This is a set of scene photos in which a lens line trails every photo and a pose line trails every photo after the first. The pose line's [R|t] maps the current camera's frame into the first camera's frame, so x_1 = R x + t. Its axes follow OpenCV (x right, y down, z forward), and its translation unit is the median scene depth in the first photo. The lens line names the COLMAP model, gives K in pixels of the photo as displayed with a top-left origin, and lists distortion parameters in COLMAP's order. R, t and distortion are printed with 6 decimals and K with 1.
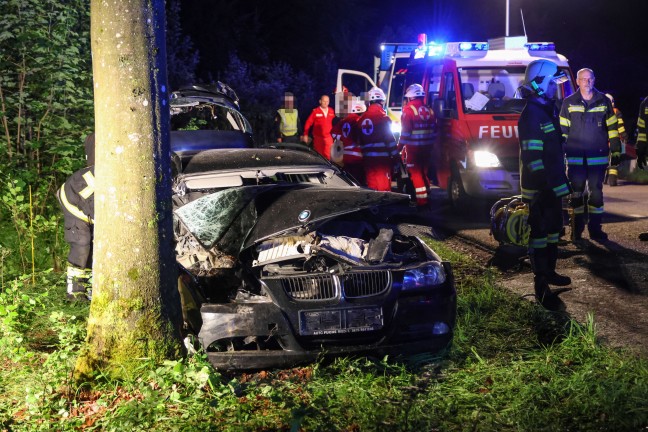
lens RADIAL K [[1274.5, 0, 324.0], [0, 1274.5, 216.0], [0, 0, 1]] dist [-0.018414, 0.033795]
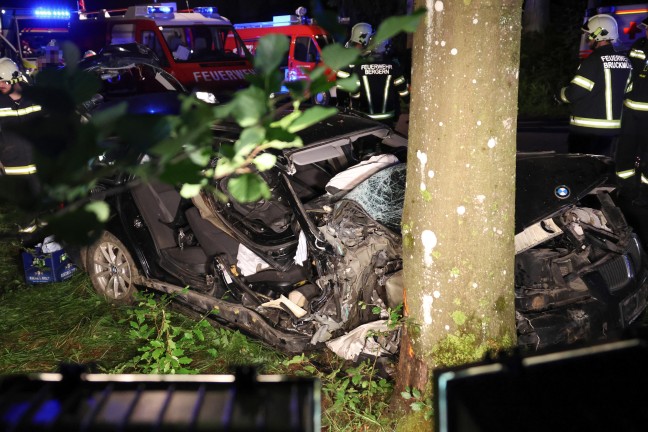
lens RADIAL K [[742.6, 0, 324.0], [0, 742.6, 216.0], [0, 0, 1]] dist [-0.005267, 0.028861]
pose [[0.832776, -0.146007, 0.534009, -0.399770], [0.073177, 0.985162, 0.155242, -0.070798], [-0.548752, -0.090205, 0.831104, 0.596487]]
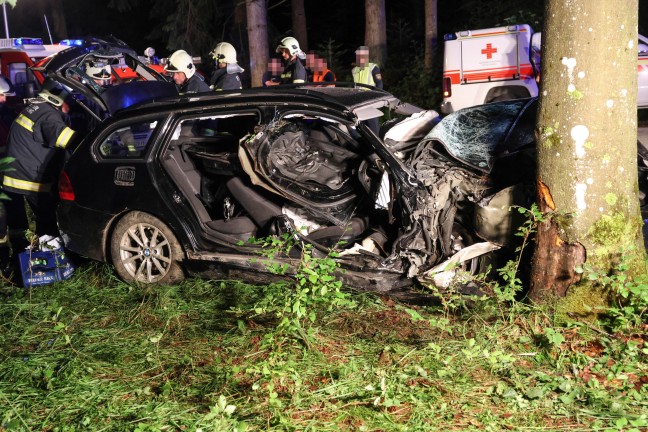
lens RADIAL K [[742.6, 0, 324.0], [0, 742.6, 216.0], [0, 0, 1]] dist [-0.005267, 0.028861]
pose [[0.650472, -0.158557, 0.742796, -0.581360], [0.122564, 0.987063, 0.103368, -0.012782], [-0.749576, 0.023803, 0.661490, 0.704836]]
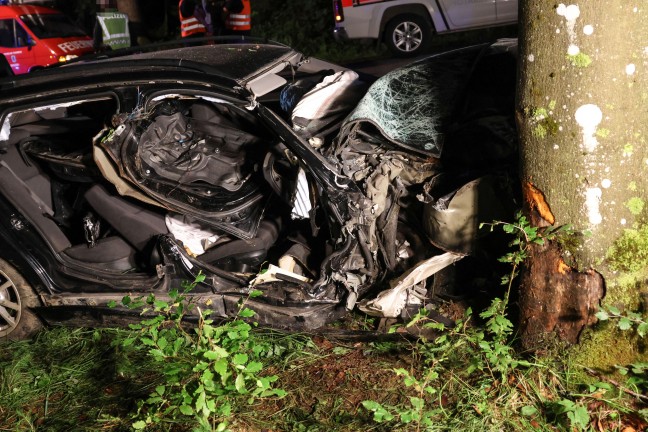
lens RADIAL K [[742.6, 0, 324.0], [0, 742.6, 216.0], [0, 0, 1]] dist [-0.005267, 0.028861]
pose [[0.518115, -0.304413, 0.799306, -0.458913], [0.204309, 0.951516, 0.229948, -0.048712], [-0.830551, 0.044165, 0.555189, 0.802732]]
